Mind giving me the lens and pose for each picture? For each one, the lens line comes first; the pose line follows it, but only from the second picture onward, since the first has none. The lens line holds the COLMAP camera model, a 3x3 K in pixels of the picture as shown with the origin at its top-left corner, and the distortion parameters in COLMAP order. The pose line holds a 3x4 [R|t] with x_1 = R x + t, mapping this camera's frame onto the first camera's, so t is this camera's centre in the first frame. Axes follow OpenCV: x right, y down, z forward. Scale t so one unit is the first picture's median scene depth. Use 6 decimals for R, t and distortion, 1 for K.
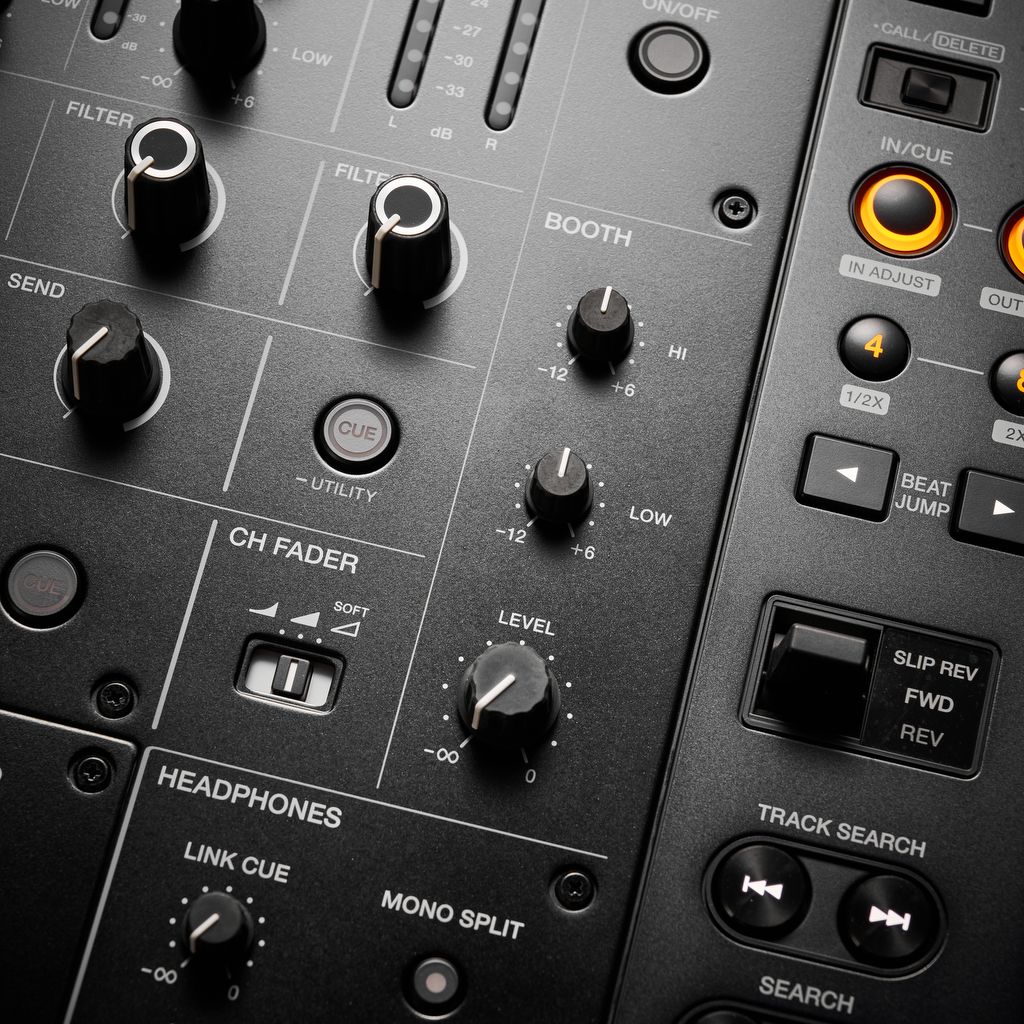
lens RADIAL K [[3549.4, 0, 517.4], [0, 3549.4, 440.9], [0, 0, 1]] dist [-0.173909, 0.000000]
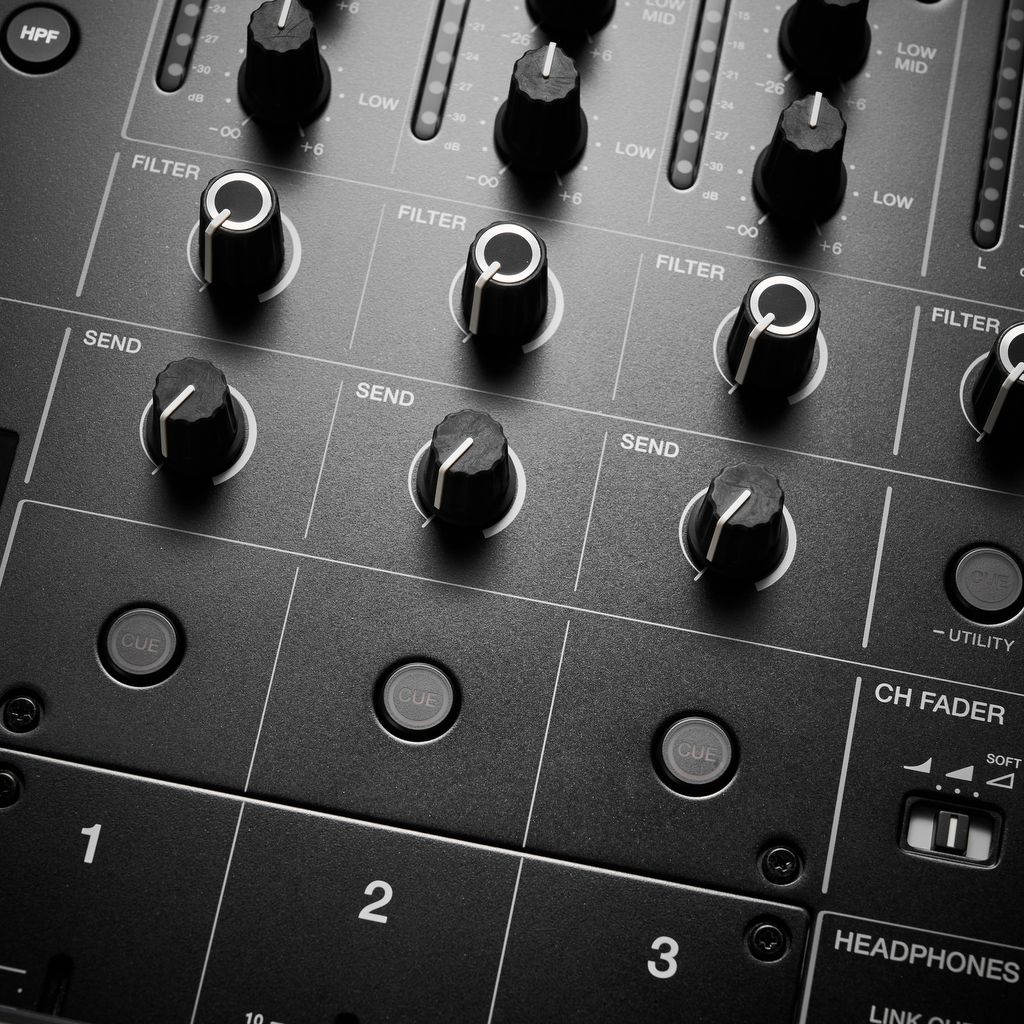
lens RADIAL K [[3549.4, 0, 499.4], [0, 3549.4, 428.3], [0, 0, 1]] dist [-0.173909, 0.000000]
pose [[0.998613, -0.041964, 0.031805, -0.212961], [0.042018, 0.999116, -0.001043, -0.050304], [-0.031733, 0.002378, 0.999494, 0.008826]]
